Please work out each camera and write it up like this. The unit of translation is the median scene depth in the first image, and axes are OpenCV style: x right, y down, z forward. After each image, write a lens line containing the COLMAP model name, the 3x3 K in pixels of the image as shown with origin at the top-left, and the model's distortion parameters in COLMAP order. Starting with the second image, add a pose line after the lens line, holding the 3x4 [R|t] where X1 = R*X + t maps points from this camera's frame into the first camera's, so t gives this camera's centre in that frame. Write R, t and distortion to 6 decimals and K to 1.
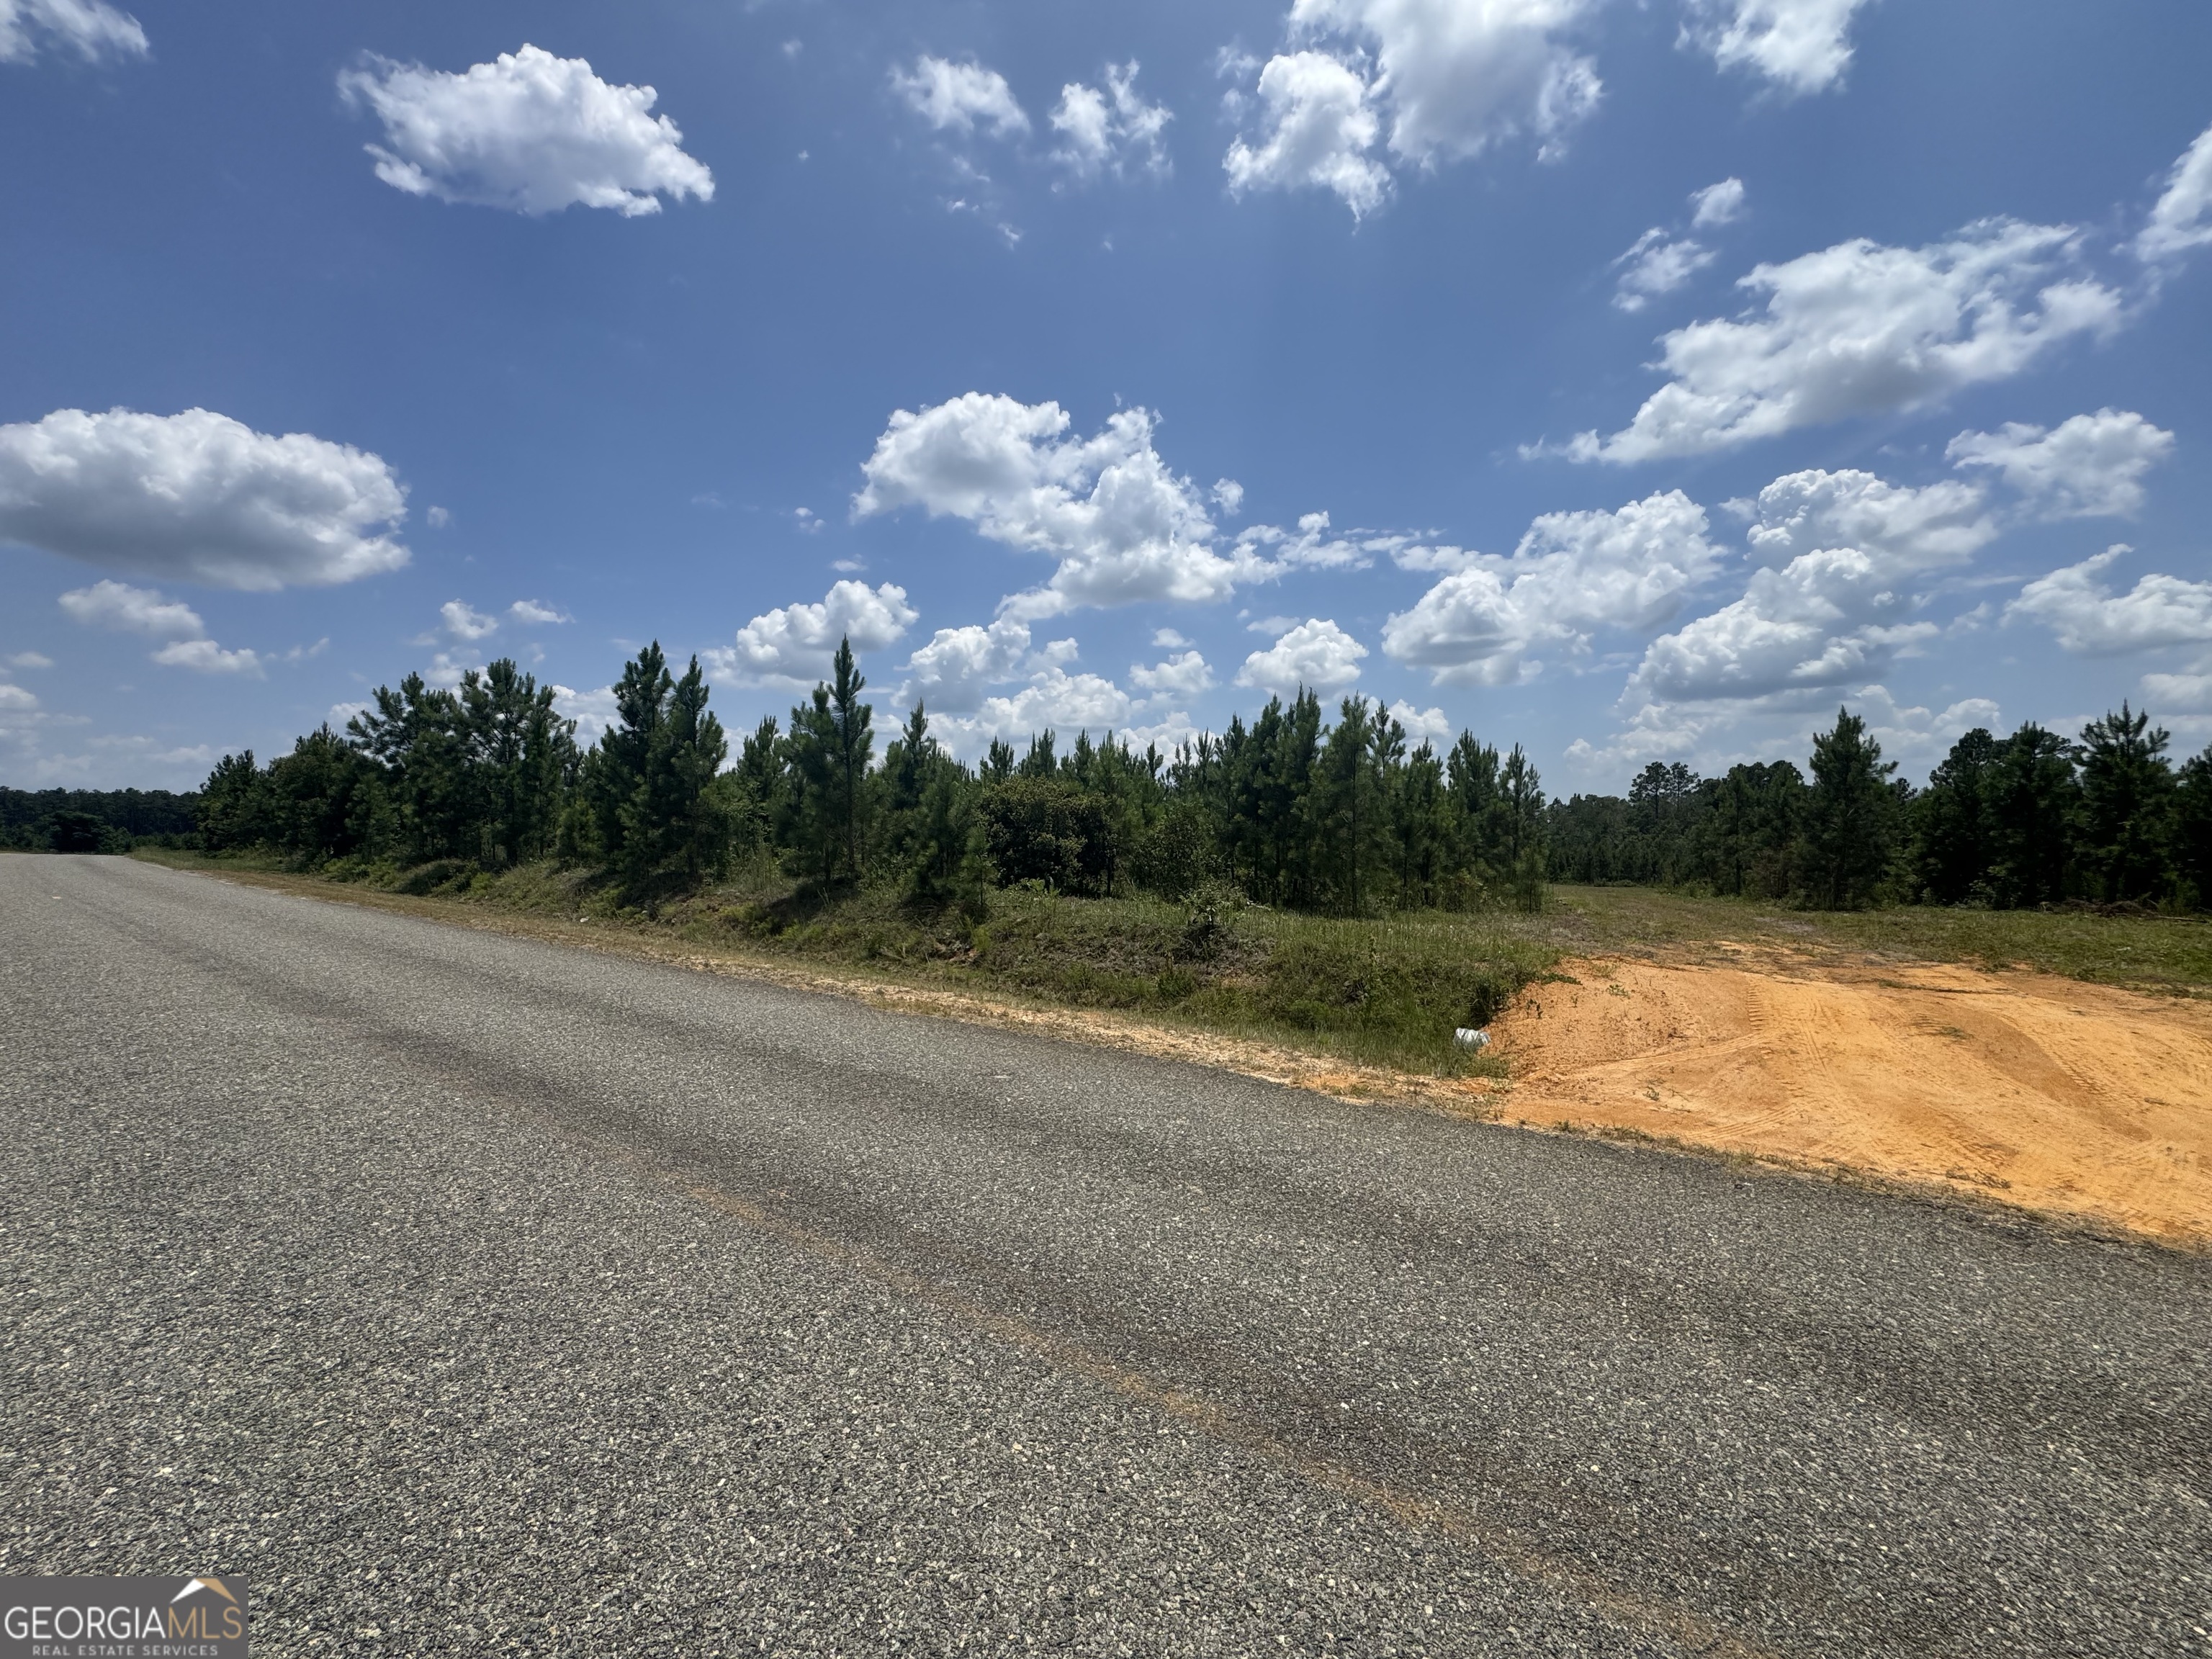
lens RADIAL K [[879.5, 0, 1108.3], [0, 879.5, 834.0], [0, 0, 1]] dist [0.001146, 0.000211]
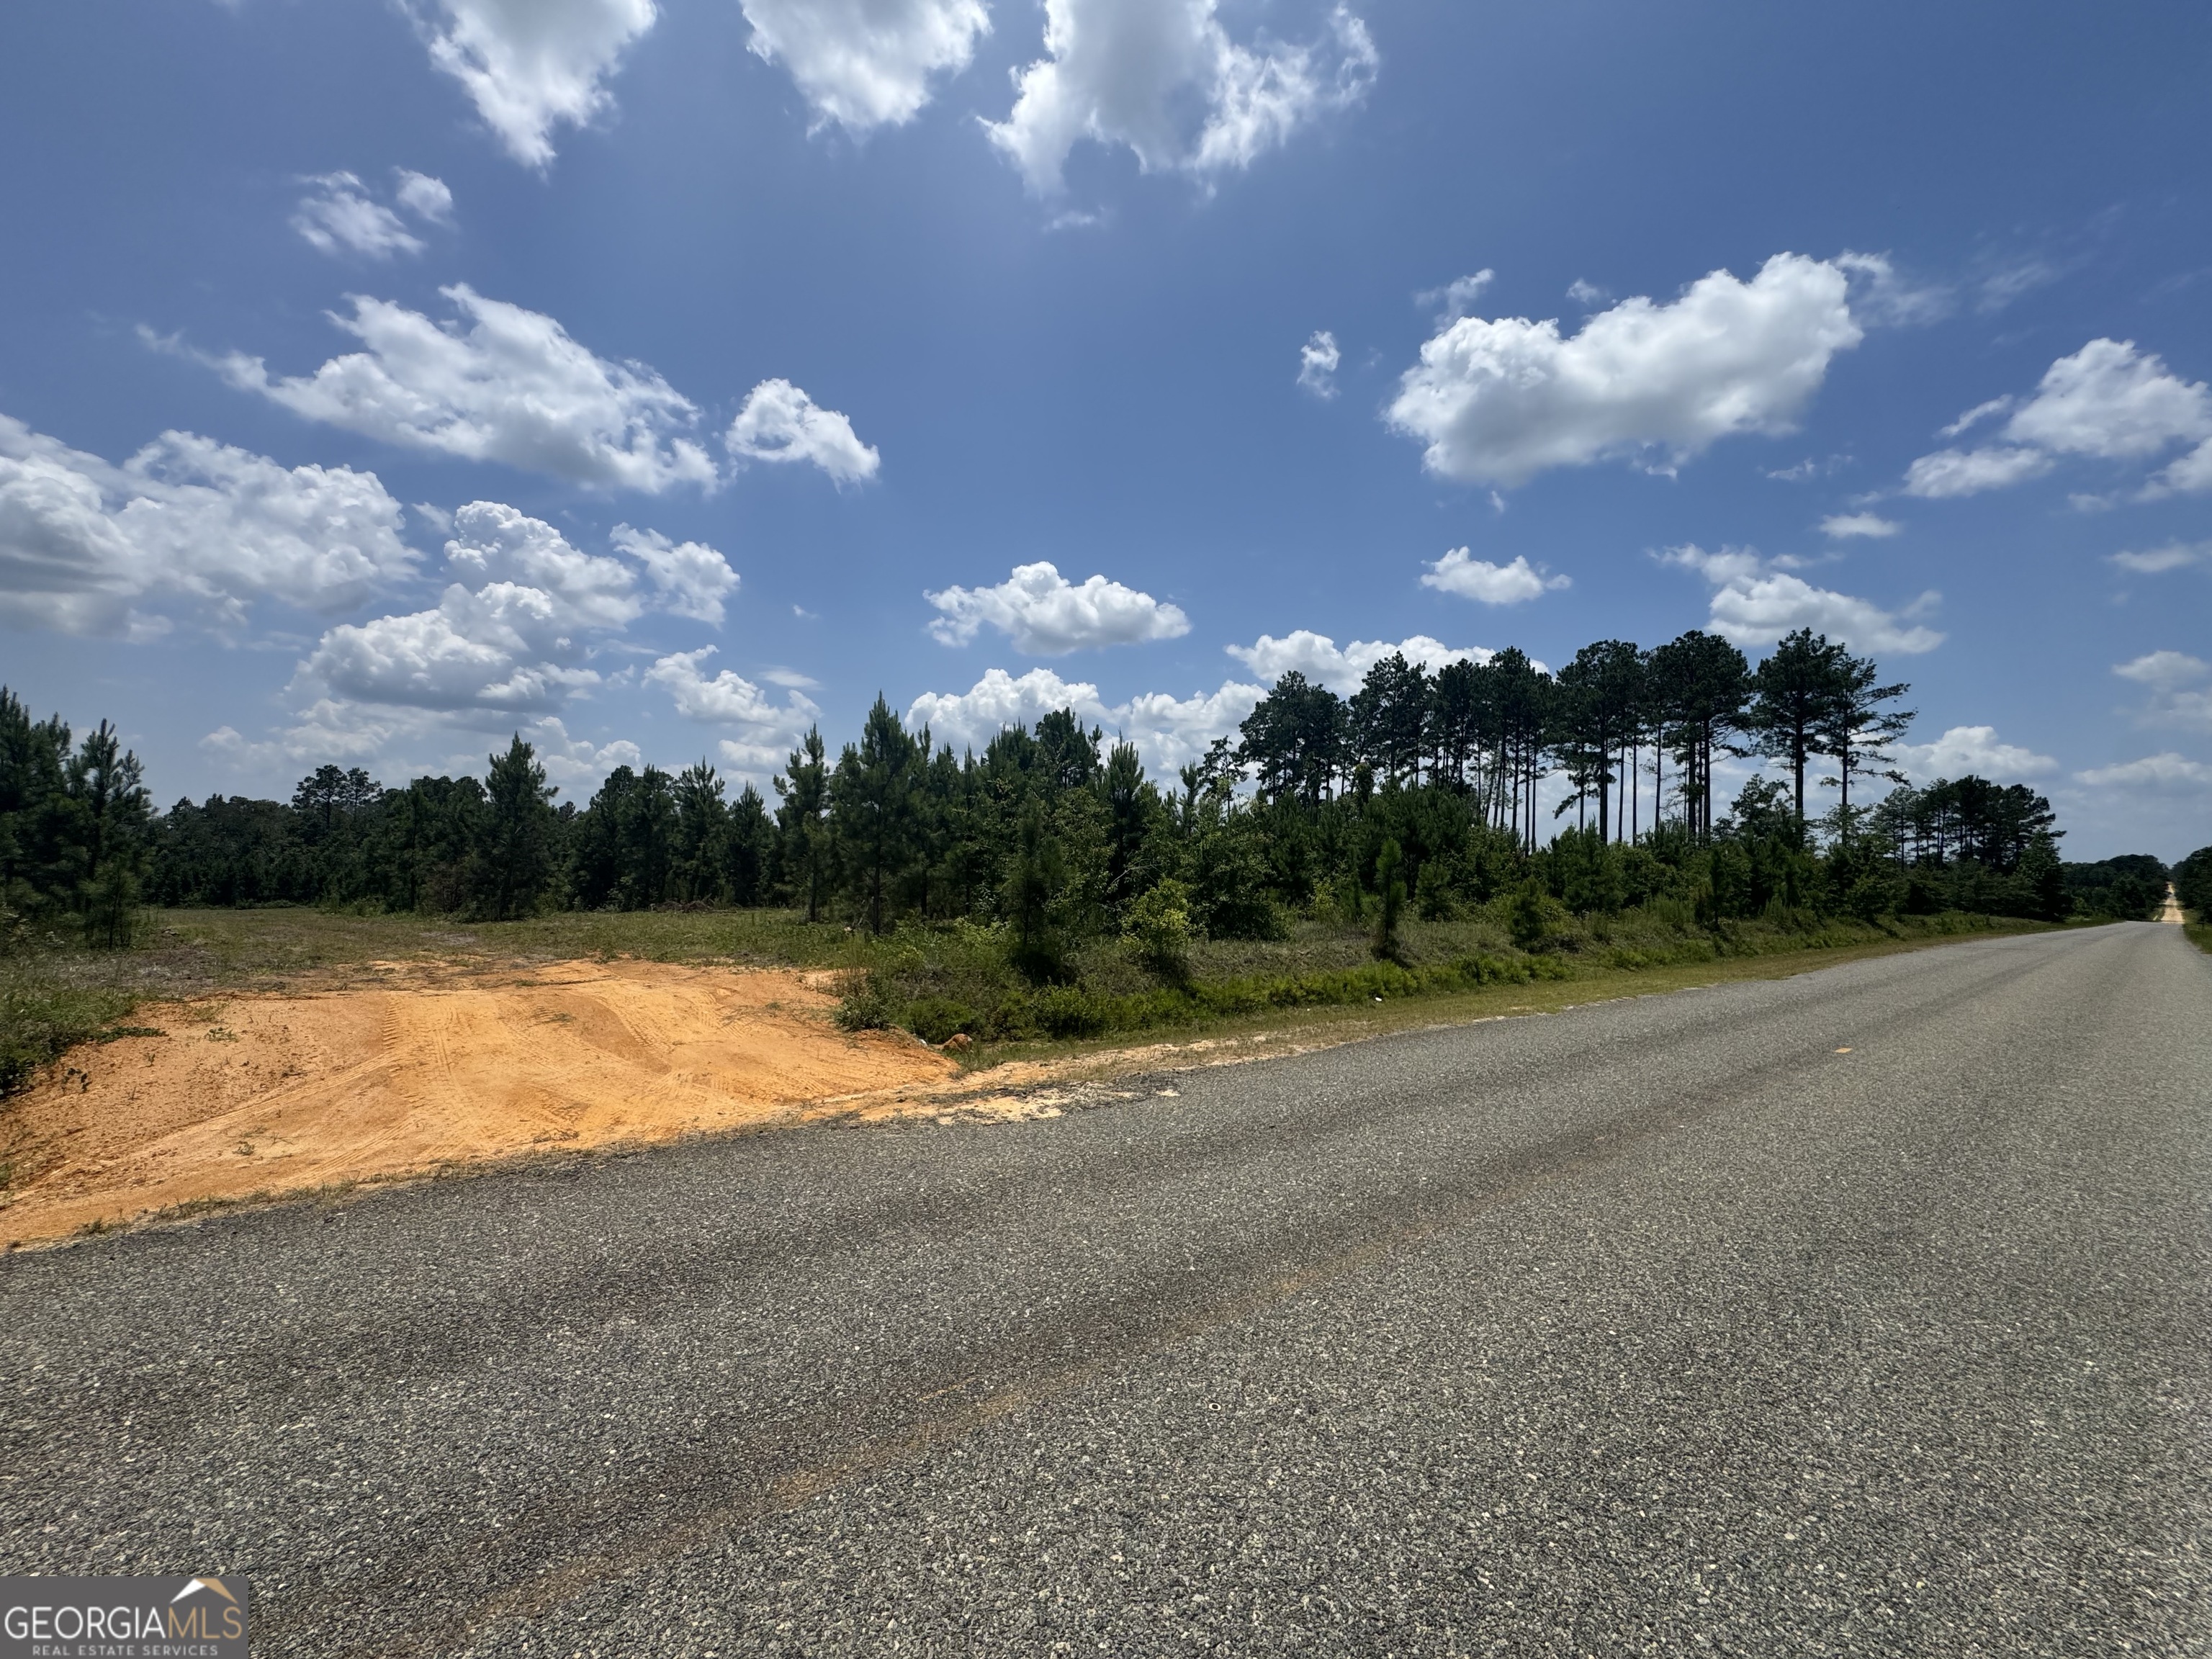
lens RADIAL K [[881.0, 0, 1105.3], [0, 881.0, 838.8], [0, 0, 1]] dist [-0.001363, -0.000277]
pose [[0.289835, 0.025073, 0.956748, 0.003082], [-0.015061, 0.999652, -0.021635, -0.000292], [-0.956958, -0.008138, 0.290112, -0.005864]]
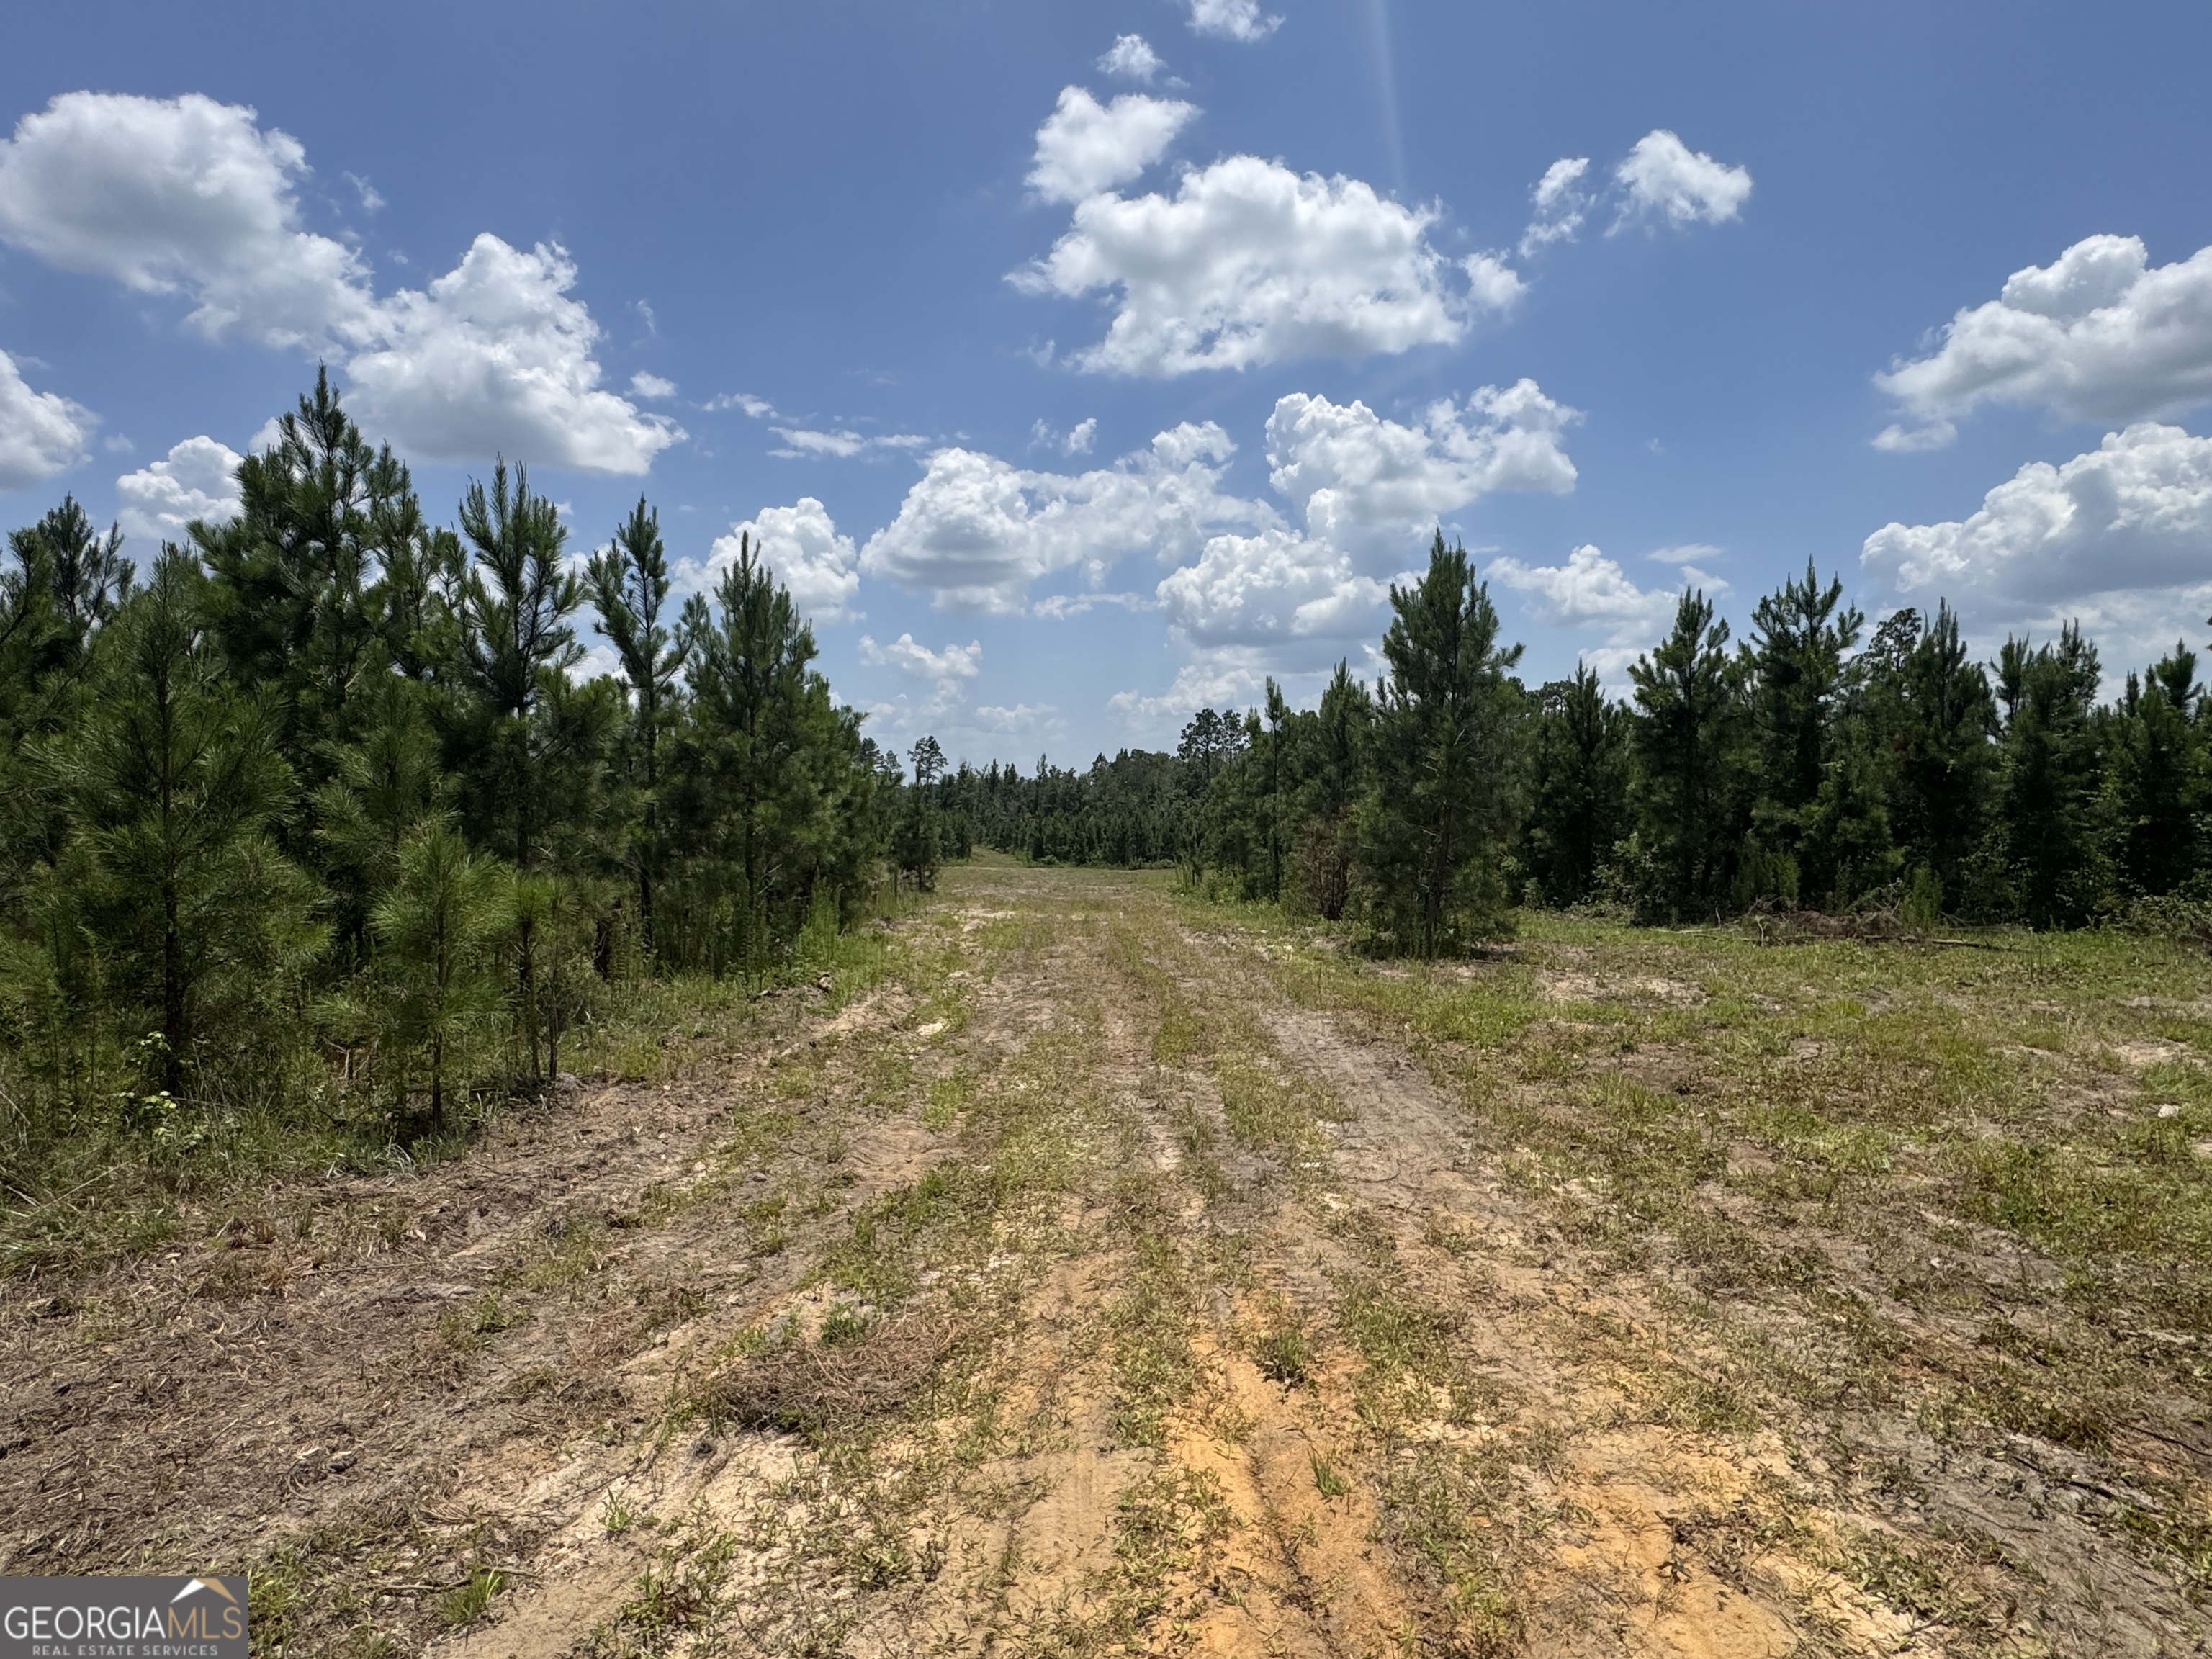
lens RADIAL K [[996.9, 0, 1106.0], [0, 996.9, 829.5], [0, 0, 1]] dist [-0.001305, -0.000066]
pose [[0.909210, -0.018867, 0.415911, 0.160063], [0.008277, 0.999594, 0.027249, 0.002726], [-0.416256, -0.021333, 0.908997, 0.211074]]
